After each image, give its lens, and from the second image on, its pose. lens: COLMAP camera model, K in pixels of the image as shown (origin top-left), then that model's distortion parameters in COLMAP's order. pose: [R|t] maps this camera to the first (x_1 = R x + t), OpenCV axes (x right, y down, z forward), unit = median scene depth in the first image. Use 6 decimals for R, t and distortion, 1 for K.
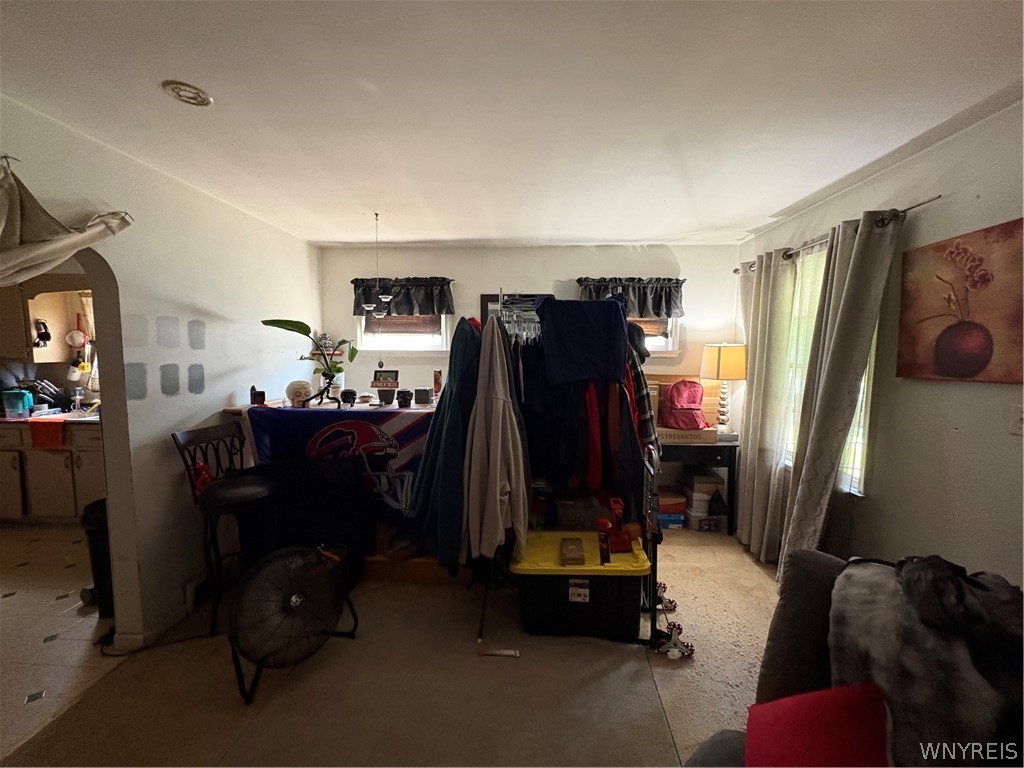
lens RADIAL K [[407.6, 0, 511.7], [0, 407.6, 384.7], [0, 0, 1]] dist [0.001311, 0.000213]
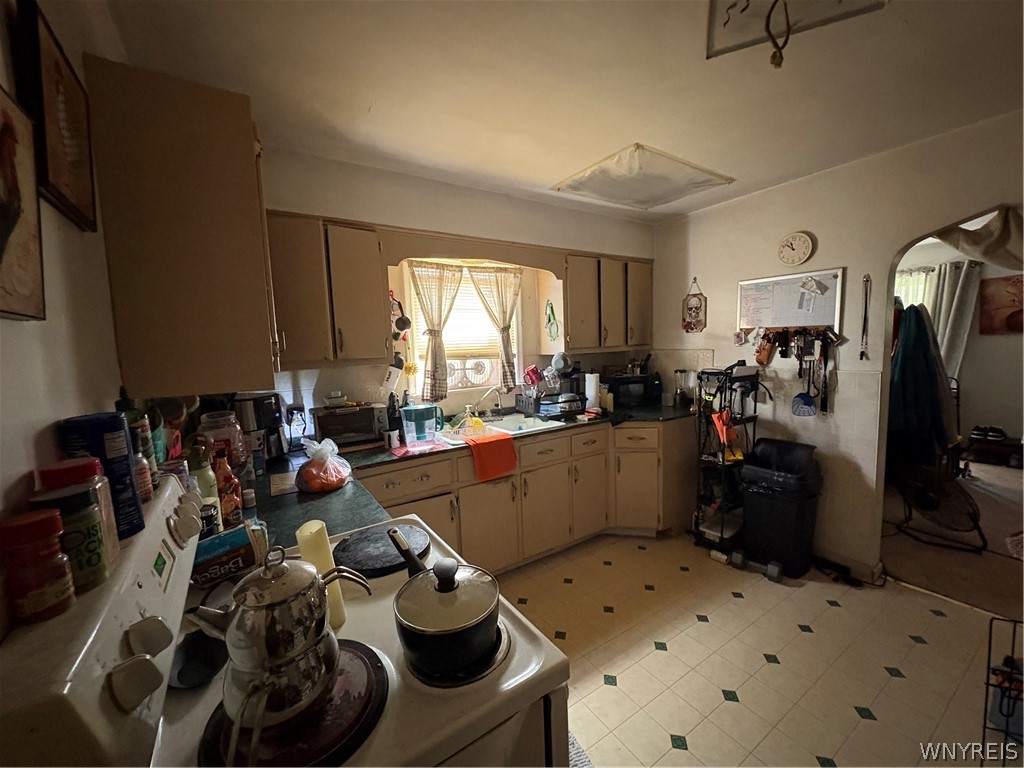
lens RADIAL K [[407.6, 0, 511.7], [0, 407.6, 384.7], [0, 0, 1]] dist [0.001311, 0.000213]
pose [[0.810734, -0.091897, 0.578157, -2.510060], [0.088083, 0.995508, 0.034718, -0.049175], [-0.578750, 0.022778, 0.815187, 0.658032]]
